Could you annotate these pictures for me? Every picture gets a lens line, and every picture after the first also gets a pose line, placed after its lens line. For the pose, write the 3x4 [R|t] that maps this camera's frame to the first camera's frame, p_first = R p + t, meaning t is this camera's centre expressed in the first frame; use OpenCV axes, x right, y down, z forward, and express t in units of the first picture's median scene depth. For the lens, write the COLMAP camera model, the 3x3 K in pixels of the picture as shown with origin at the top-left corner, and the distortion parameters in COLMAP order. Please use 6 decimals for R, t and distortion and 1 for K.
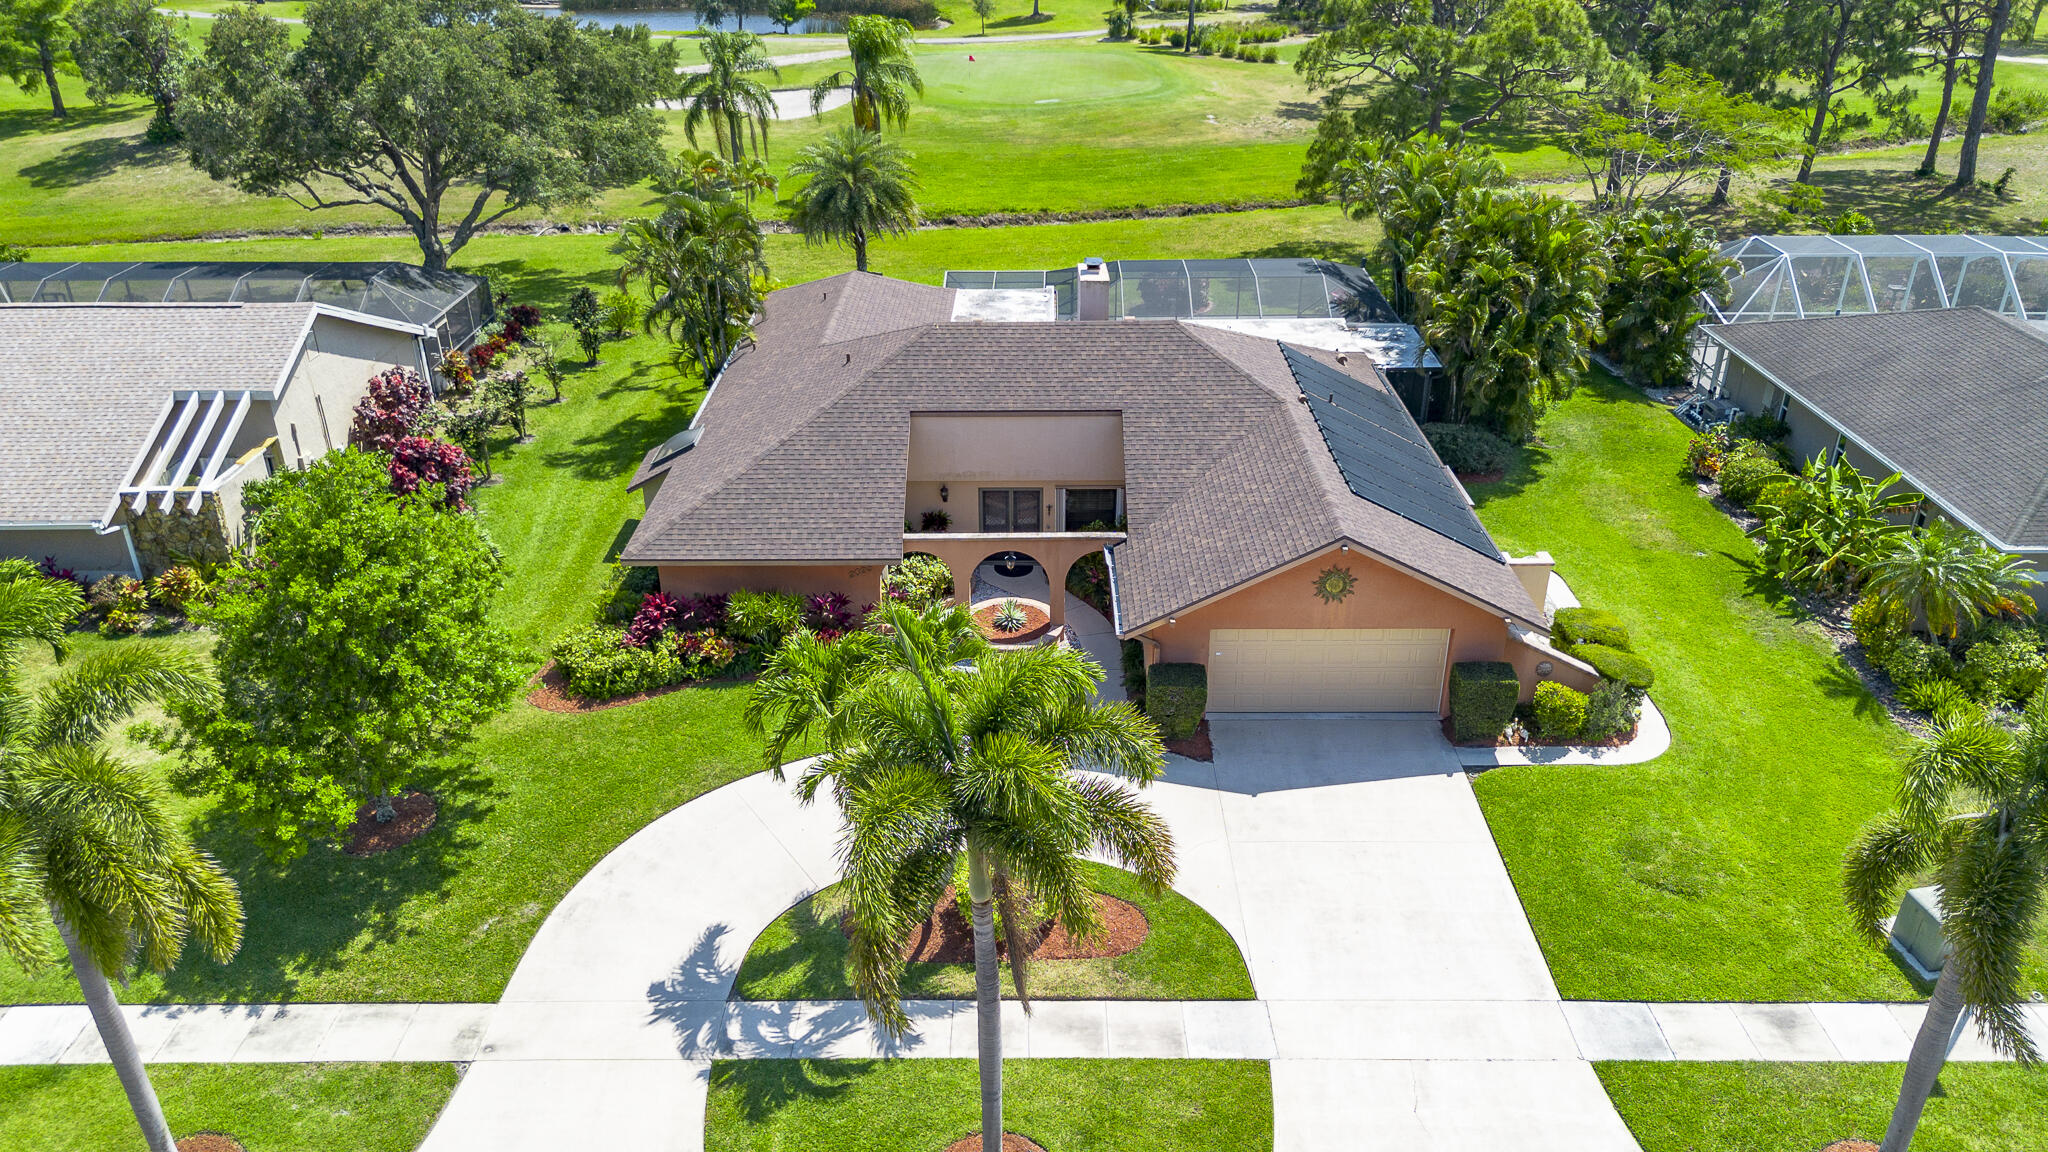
lens RADIAL K [[1464.2, 0, 1024.0], [0, 1464.2, 576.0], [0, 0, 1]] dist [0.080819, -0.089945]
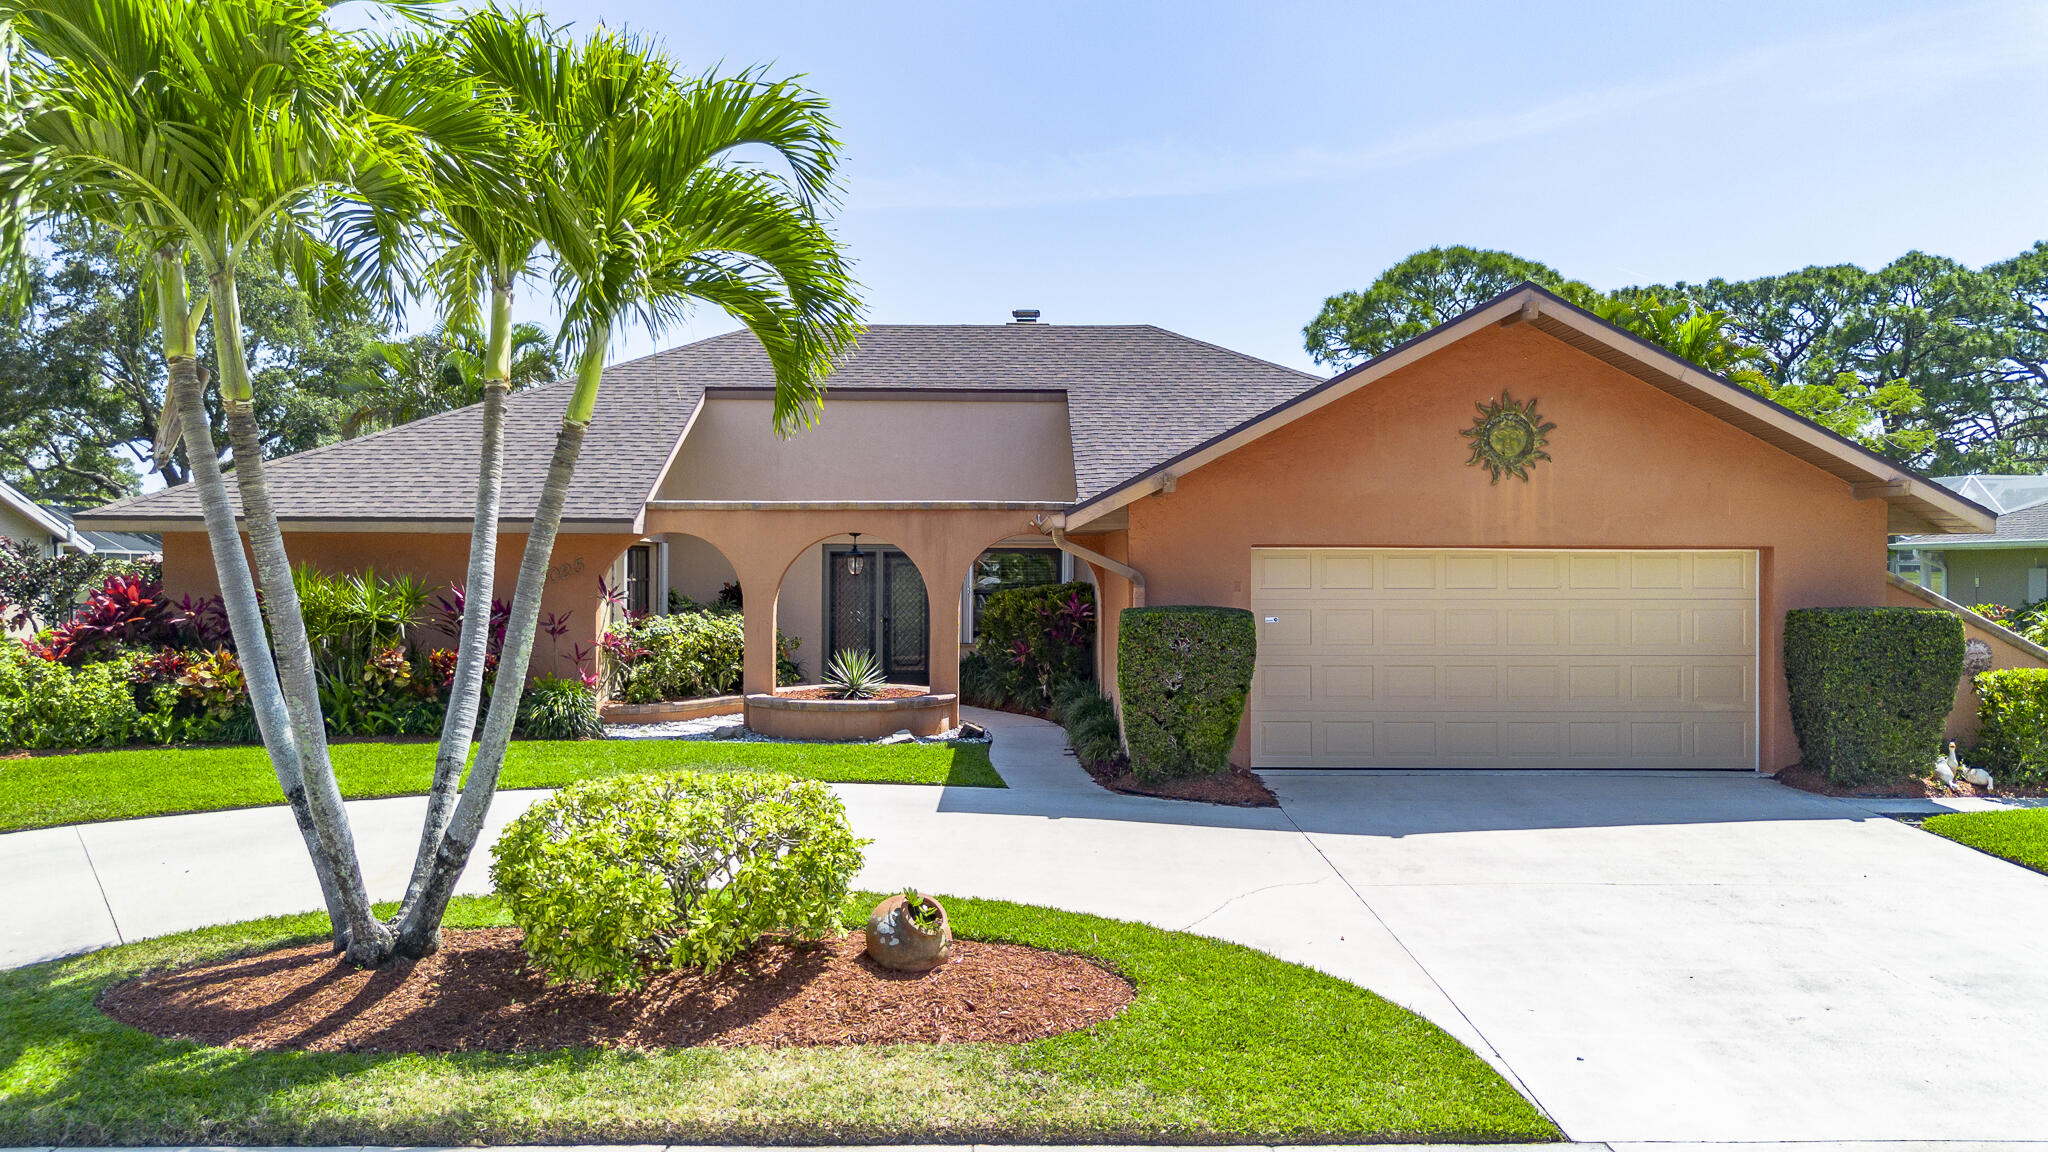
lens RADIAL K [[1464.2, 0, 1024.0], [0, 1464.2, 576.0], [0, 0, 1]] dist [0.080819, -0.089945]
pose [[0.999863, 0.007150, 0.014907, 0.041257], [0.000329, 0.892881, -0.450293, 0.219454], [-0.016530, 0.450236, 0.892757, 0.505798]]
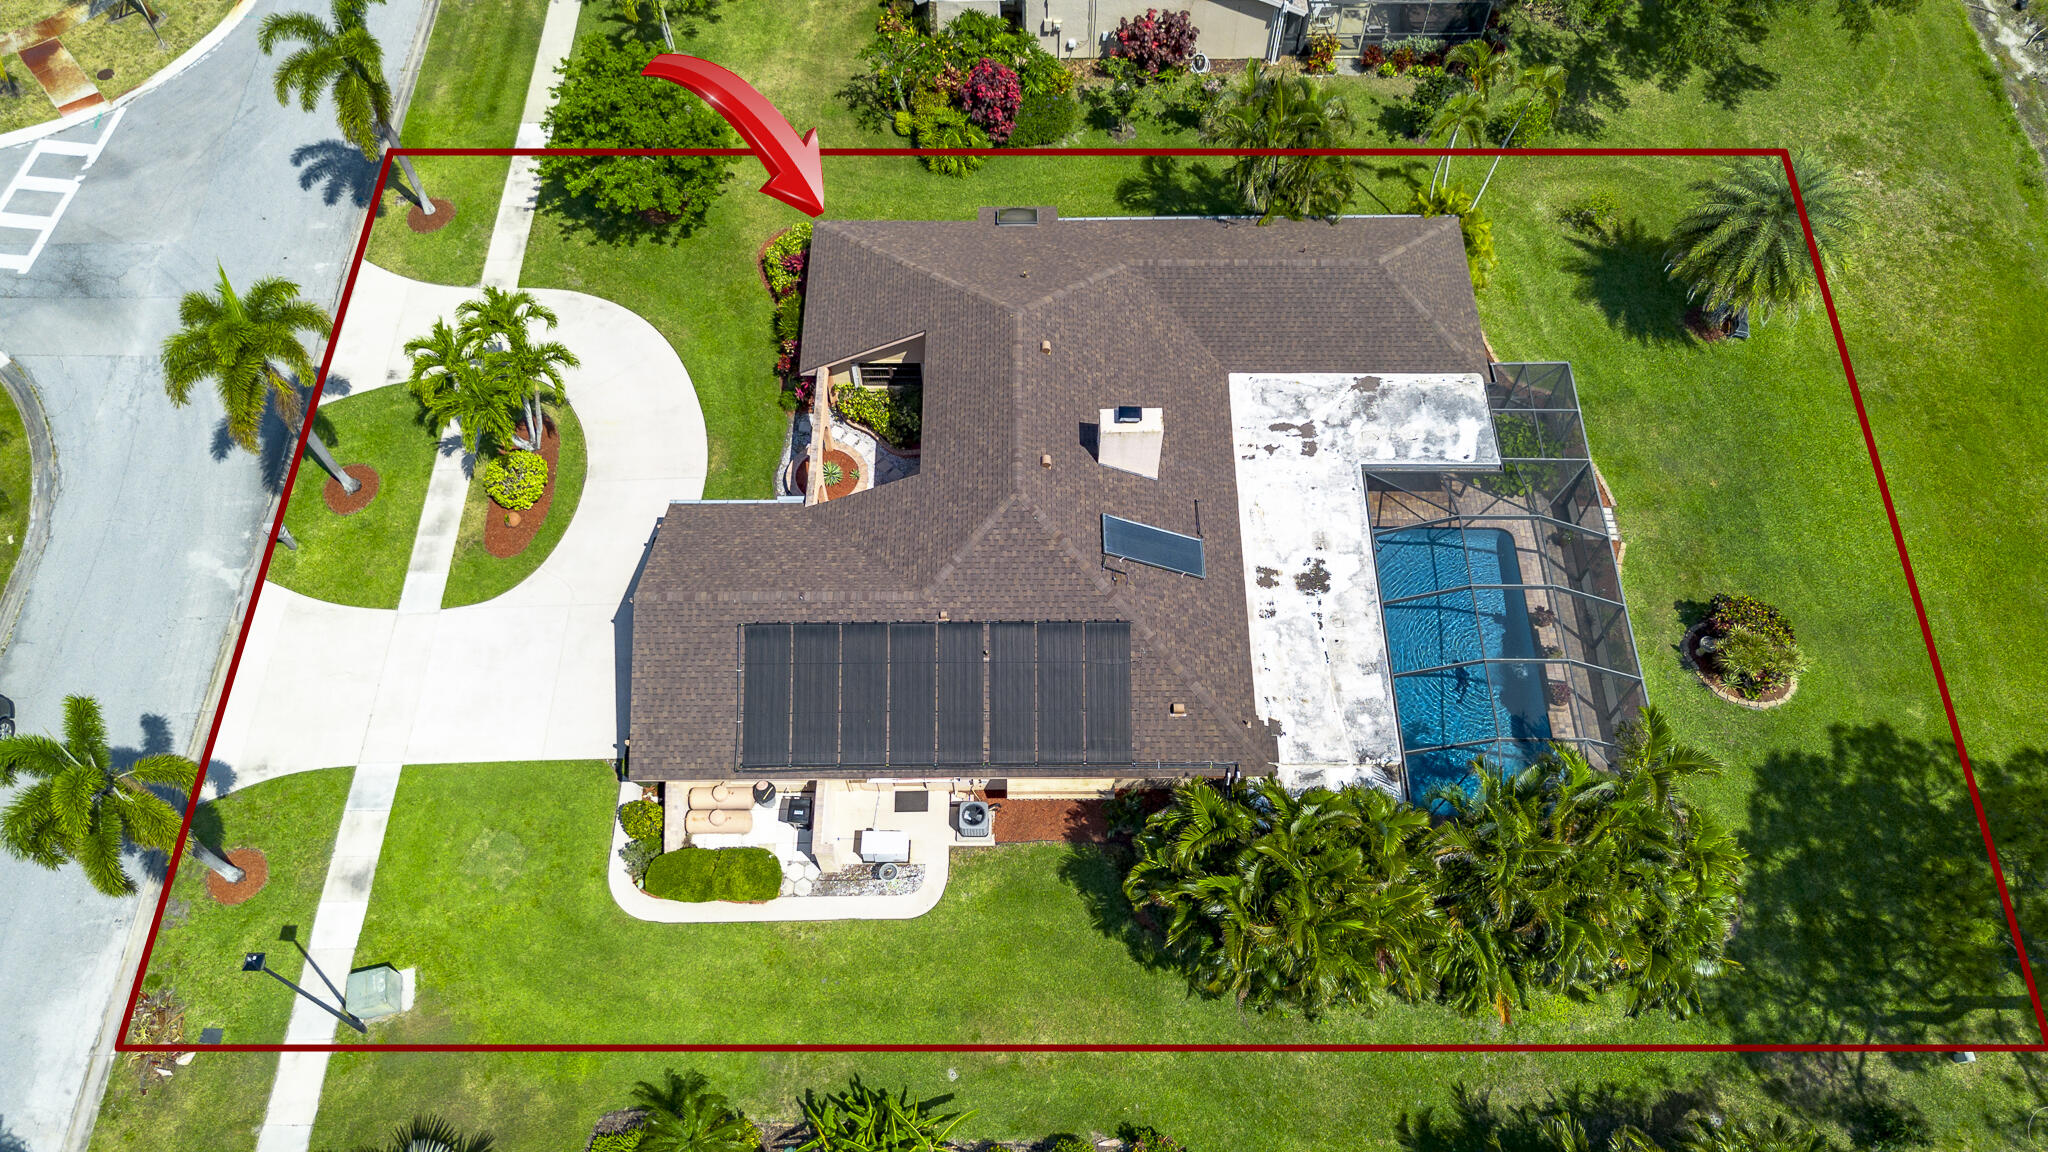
lens RADIAL K [[1464.2, 0, 1024.0], [0, 1464.2, 576.0], [0, 0, 1]] dist [0.080819, -0.089945]
pose [[-0.004439, 0.863988, -0.503493, 0.718273], [-0.444951, 0.449203, 0.774749, -1.007729], [0.895544, 0.227469, 0.382438, 0.654577]]
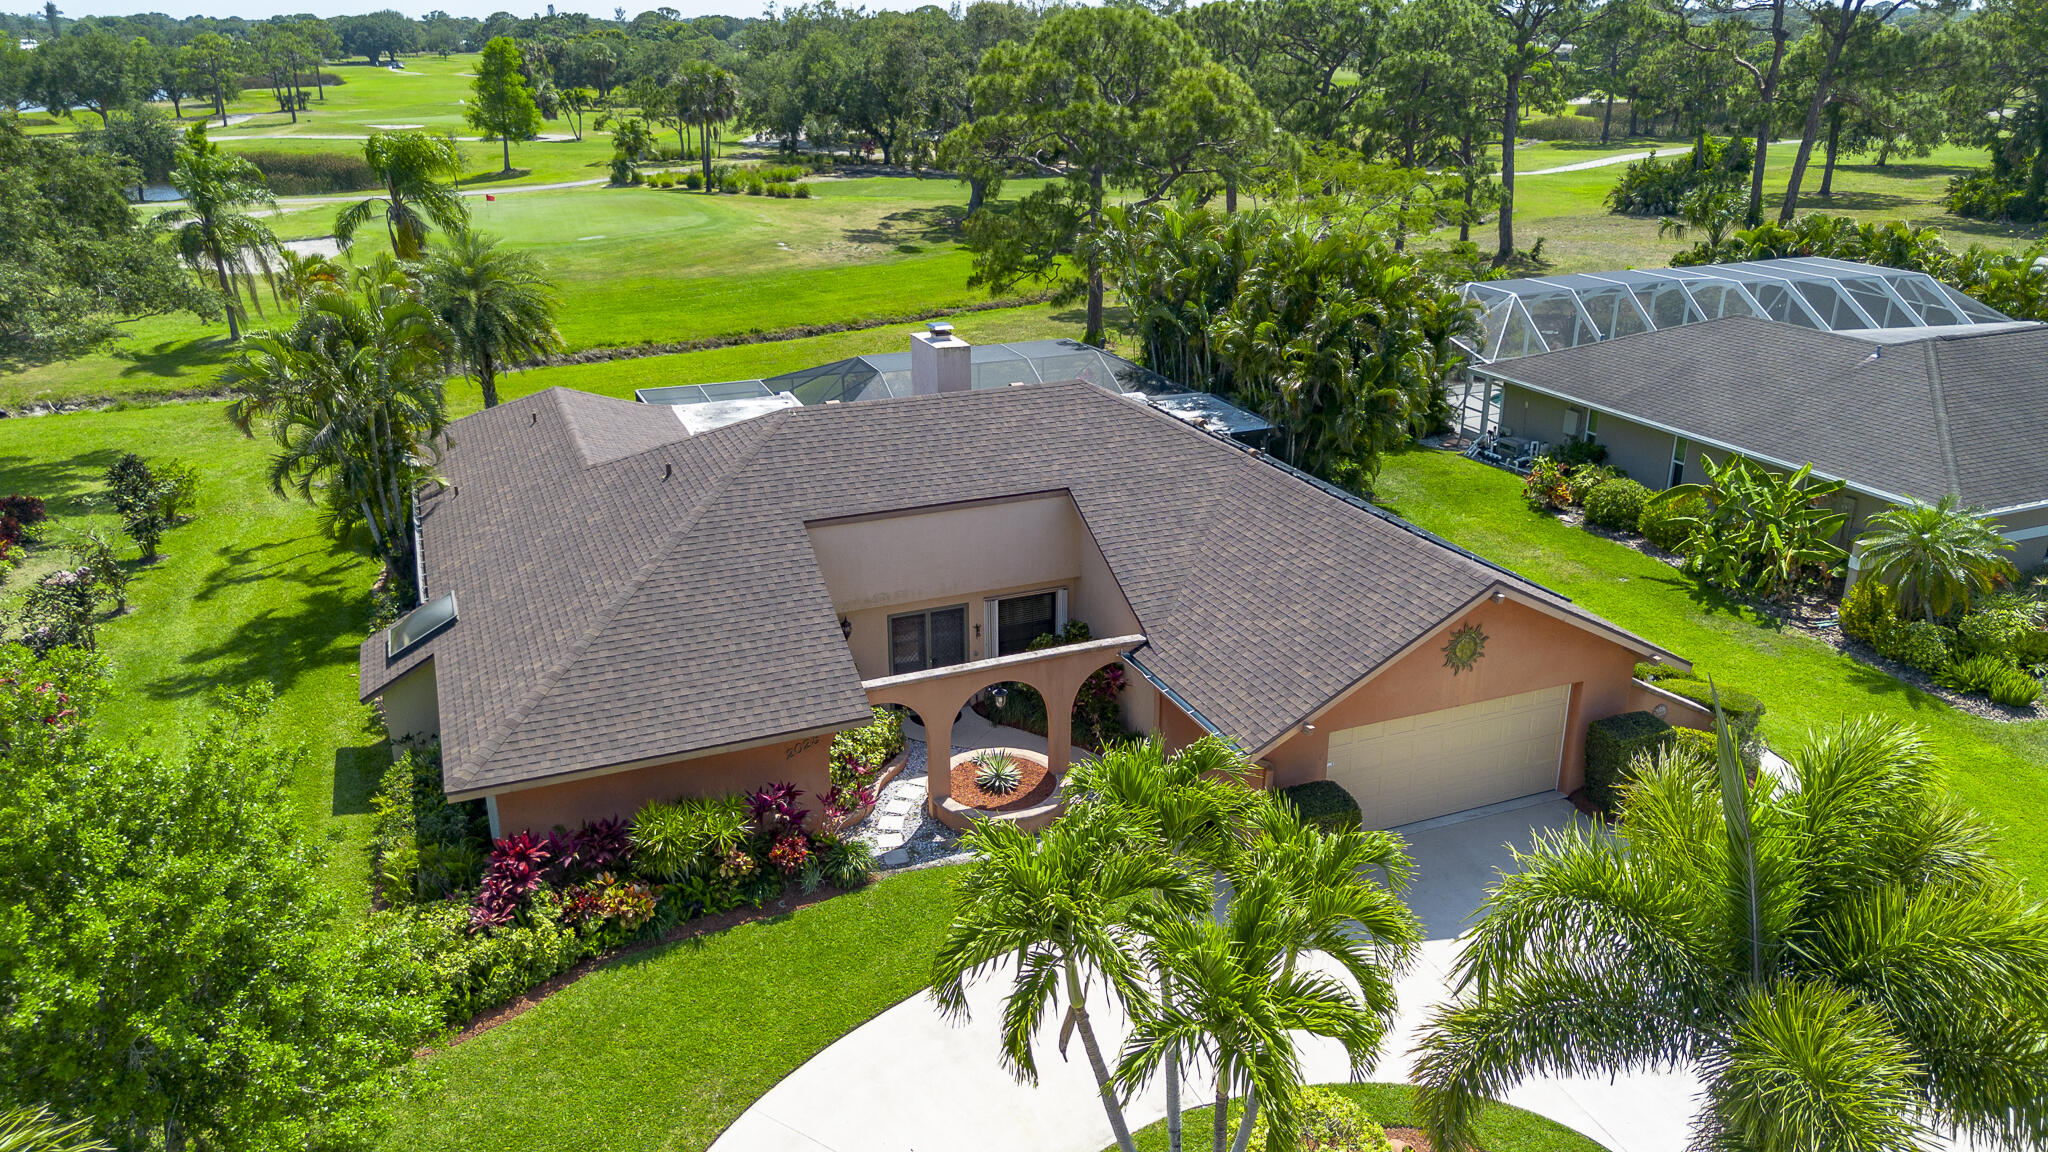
lens RADIAL K [[1464.2, 0, 1024.0], [0, 1464.2, 576.0], [0, 0, 1]] dist [0.080819, -0.089945]
pose [[0.924072, -0.134036, 0.357947, -0.240418], [0.173907, 0.981386, -0.081470, -0.007313], [-0.340364, 0.137534, 0.930181, 0.287541]]
